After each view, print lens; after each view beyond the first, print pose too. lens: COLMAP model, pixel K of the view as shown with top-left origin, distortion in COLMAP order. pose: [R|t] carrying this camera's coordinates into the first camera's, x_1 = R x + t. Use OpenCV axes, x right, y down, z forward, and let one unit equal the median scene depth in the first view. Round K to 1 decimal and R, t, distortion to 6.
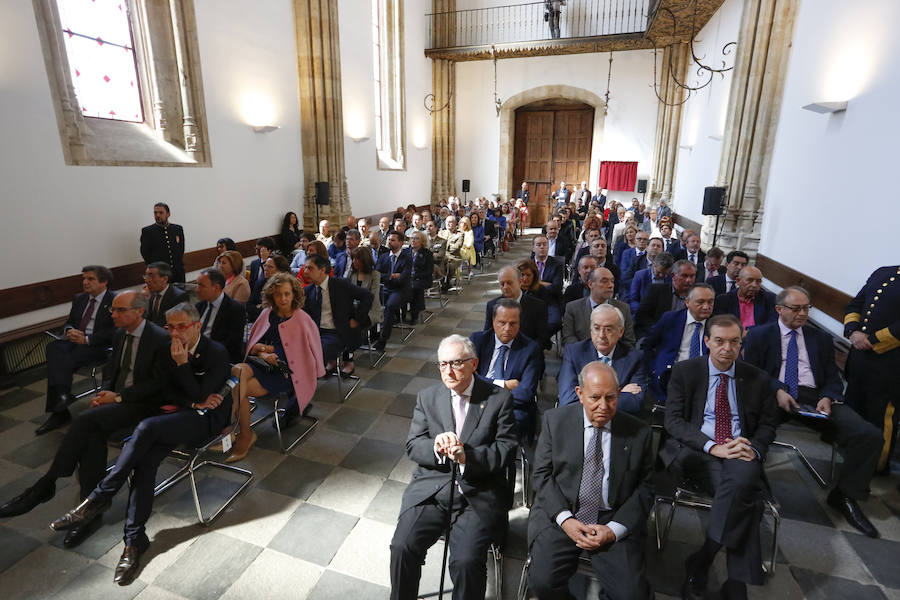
lens RADIAL K [[435.4, 0, 450.8], [0, 435.4, 290.9], [0, 0, 1]] dist [-0.066414, 0.023498]
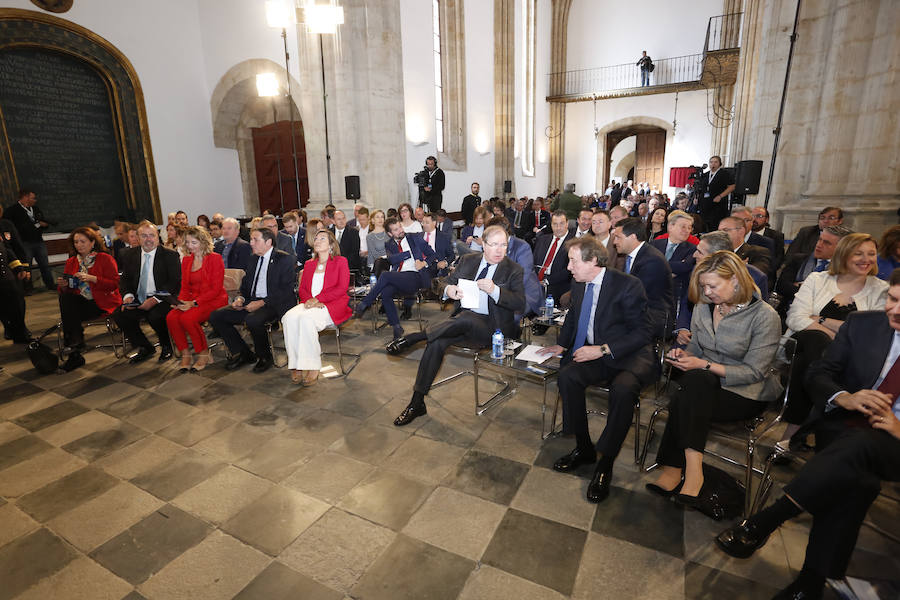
lens RADIAL K [[435.4, 0, 450.8], [0, 435.4, 290.9], [0, 0, 1]] dist [-0.066414, 0.023498]
pose [[0.985324, 0.009247, -0.170444, -0.142667], [-0.015613, 0.999228, -0.036047, 0.192074], [0.169979, 0.038179, 0.984708, -0.567943]]
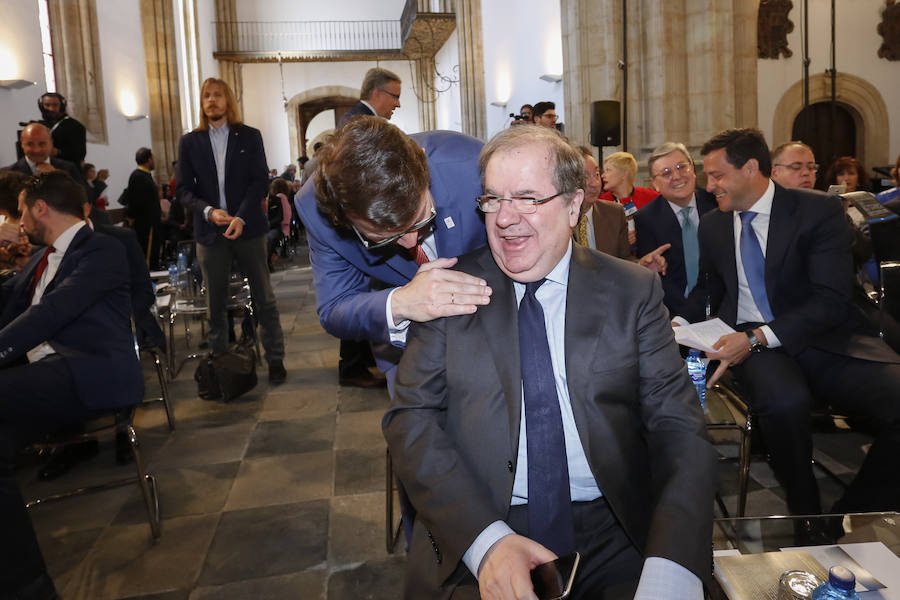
lens RADIAL K [[530.2, 0, 449.6], [0, 530.2, 222.2], [0, 0, 1]] dist [-0.035846, 0.000682]
pose [[0.880095, -0.089583, 0.466271, -0.215165], [0.173252, 0.974918, -0.139709, 0.165444], [-0.442060, 0.203739, 0.873540, -0.385328]]
